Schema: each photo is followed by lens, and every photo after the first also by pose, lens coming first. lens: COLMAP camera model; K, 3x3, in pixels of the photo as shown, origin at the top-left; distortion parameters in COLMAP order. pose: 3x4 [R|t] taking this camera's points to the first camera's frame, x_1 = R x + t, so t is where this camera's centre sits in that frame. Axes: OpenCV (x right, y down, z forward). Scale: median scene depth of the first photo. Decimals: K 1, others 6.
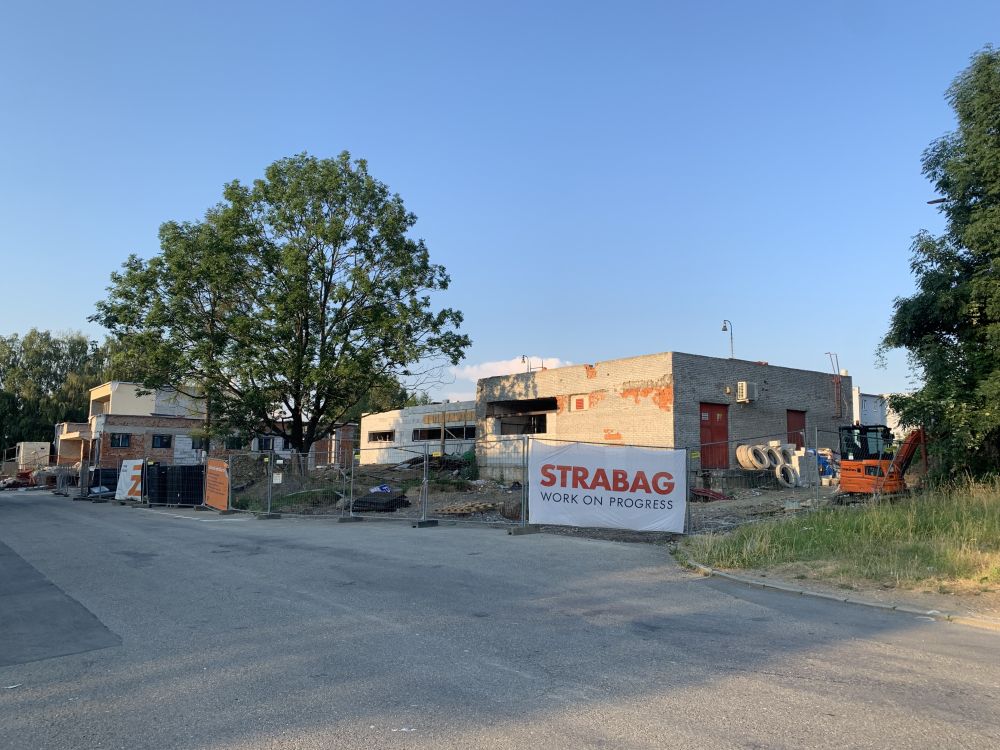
lens RADIAL K [[756.6, 0, 500.0], [0, 756.6, 375.0], [0, 0, 1]] dist [0.045875, -0.039242]
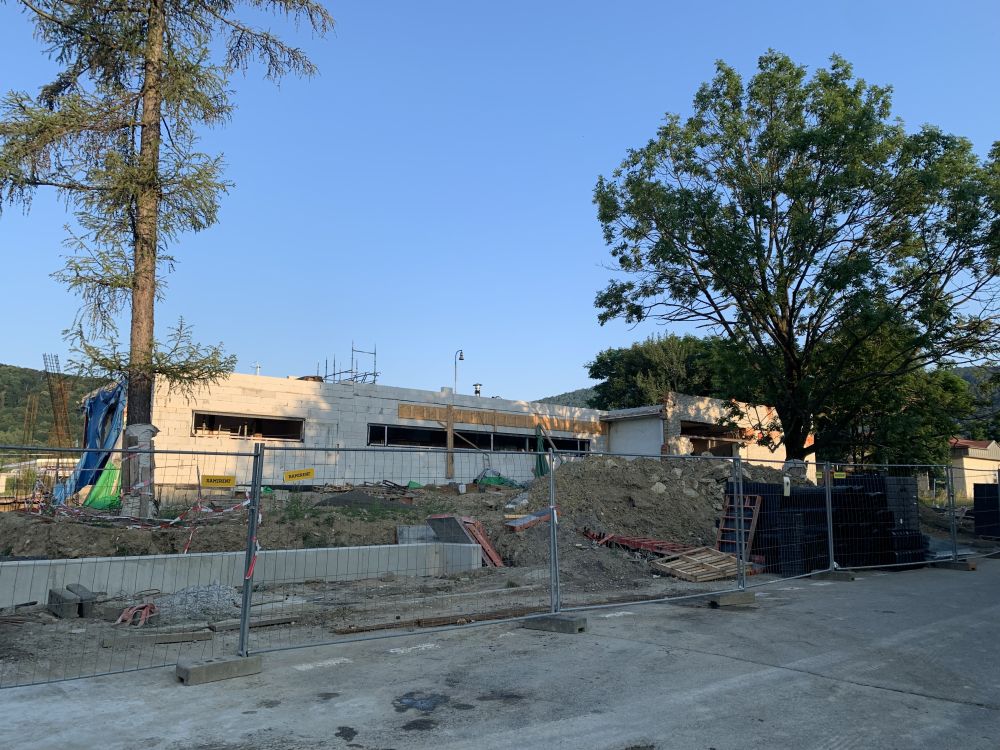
lens RADIAL K [[756.6, 0, 500.0], [0, 756.6, 375.0], [0, 0, 1]] dist [0.045875, -0.039242]
pose [[-0.043967, 0.154334, 0.987040, -0.743075], [-0.118912, 0.980163, -0.158556, 0.124174], [-0.991931, -0.124342, -0.024743, 1.000573]]
